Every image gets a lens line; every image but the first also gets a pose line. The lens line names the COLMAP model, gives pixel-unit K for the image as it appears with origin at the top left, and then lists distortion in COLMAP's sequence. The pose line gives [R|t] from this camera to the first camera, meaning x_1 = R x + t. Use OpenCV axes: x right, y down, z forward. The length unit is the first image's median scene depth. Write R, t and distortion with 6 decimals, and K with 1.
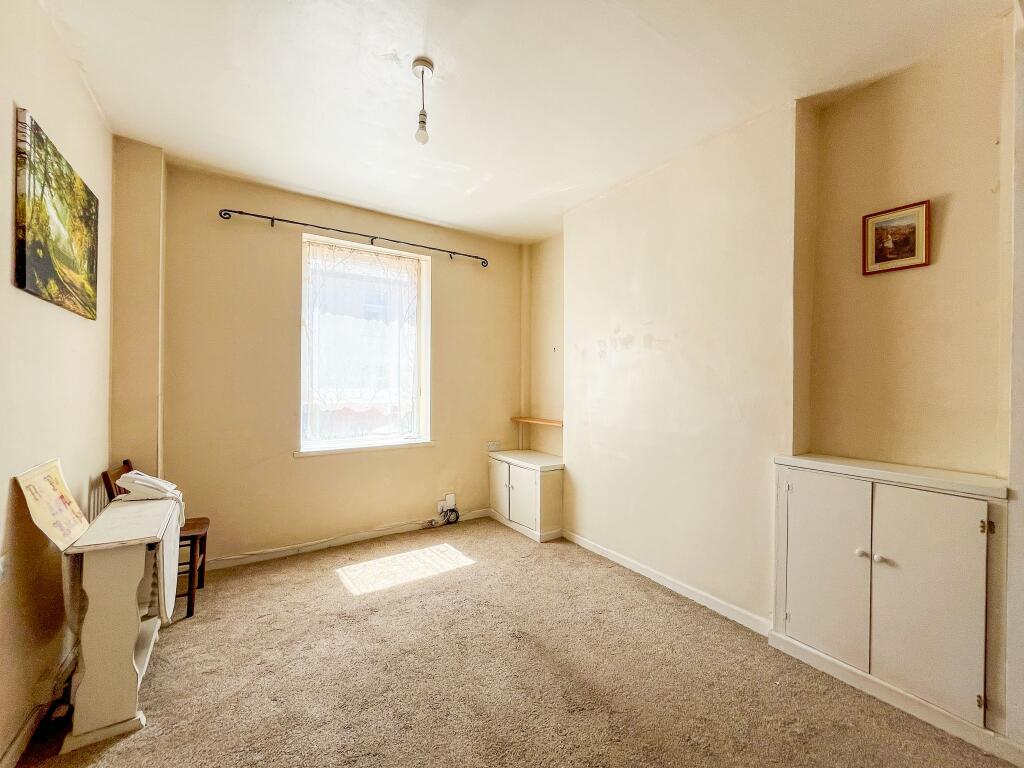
lens RADIAL K [[412.8, 0, 511.0], [0, 412.8, 385.2], [0, 0, 1]] dist [-0.000173, -0.000856]
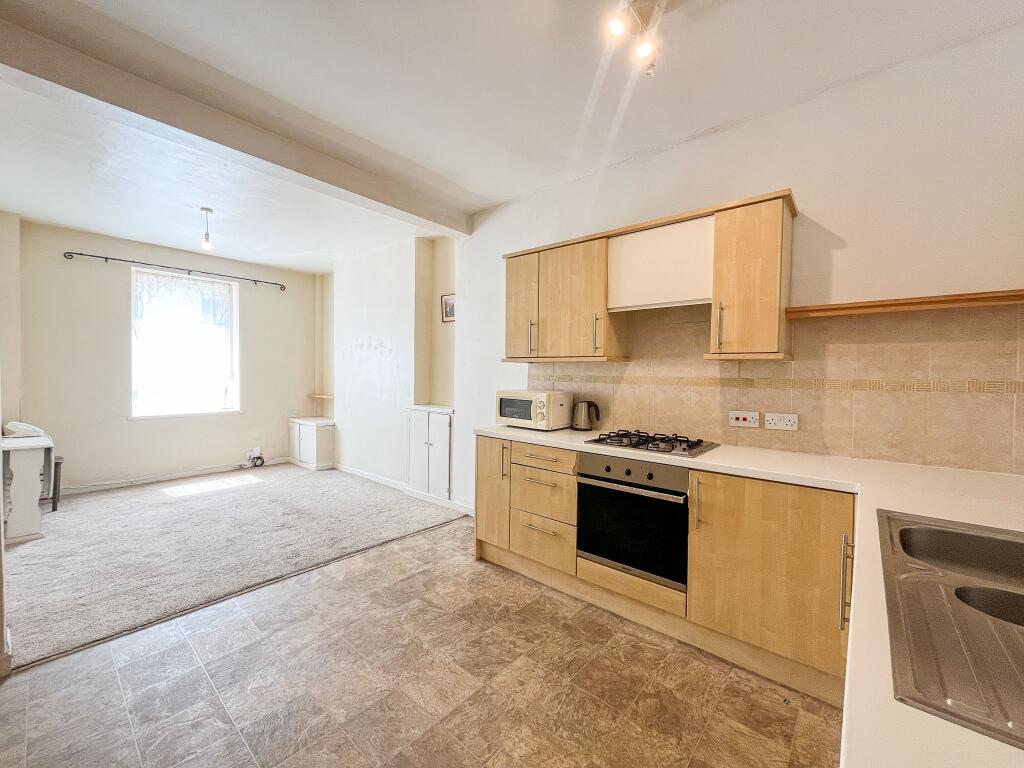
lens RADIAL K [[412.8, 0, 511.6], [0, 412.8, 384.1], [0, 0, 1]] dist [-0.000173, -0.000856]
pose [[0.959221, -0.004134, 0.282627, 0.359333], [-0.002660, 0.999717, 0.023651, 0.007421], [-0.282645, -0.023439, 0.958938, -0.763486]]
